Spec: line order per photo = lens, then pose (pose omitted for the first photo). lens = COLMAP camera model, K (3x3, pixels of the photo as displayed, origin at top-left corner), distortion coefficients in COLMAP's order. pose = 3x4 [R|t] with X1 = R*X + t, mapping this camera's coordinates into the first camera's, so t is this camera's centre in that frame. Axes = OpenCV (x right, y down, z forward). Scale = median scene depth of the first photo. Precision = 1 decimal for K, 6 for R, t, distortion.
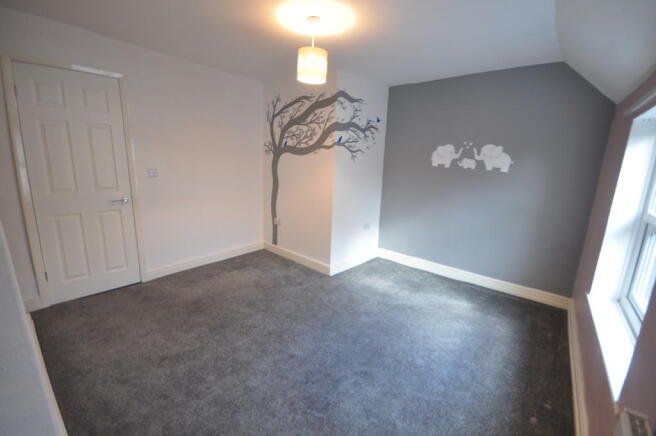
lens RADIAL K [[288.8, 0, 328.0], [0, 288.8, 218.0], [0, 0, 1]] dist [-0.024557, -0.000468]
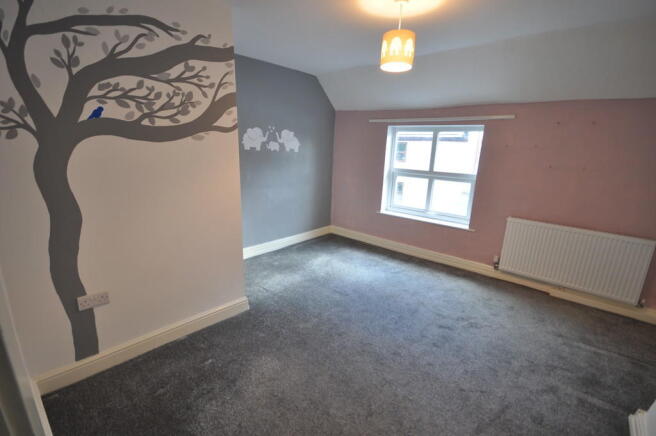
lens RADIAL K [[288.8, 0, 328.0], [0, 288.8, 218.0], [0, 0, 1]] dist [-0.024557, -0.000468]
pose [[0.018004, -0.279842, 0.959877, -0.636918], [0.165514, 0.947621, 0.273165, -0.189222], [-0.986043, 0.153955, 0.063379, 0.738020]]
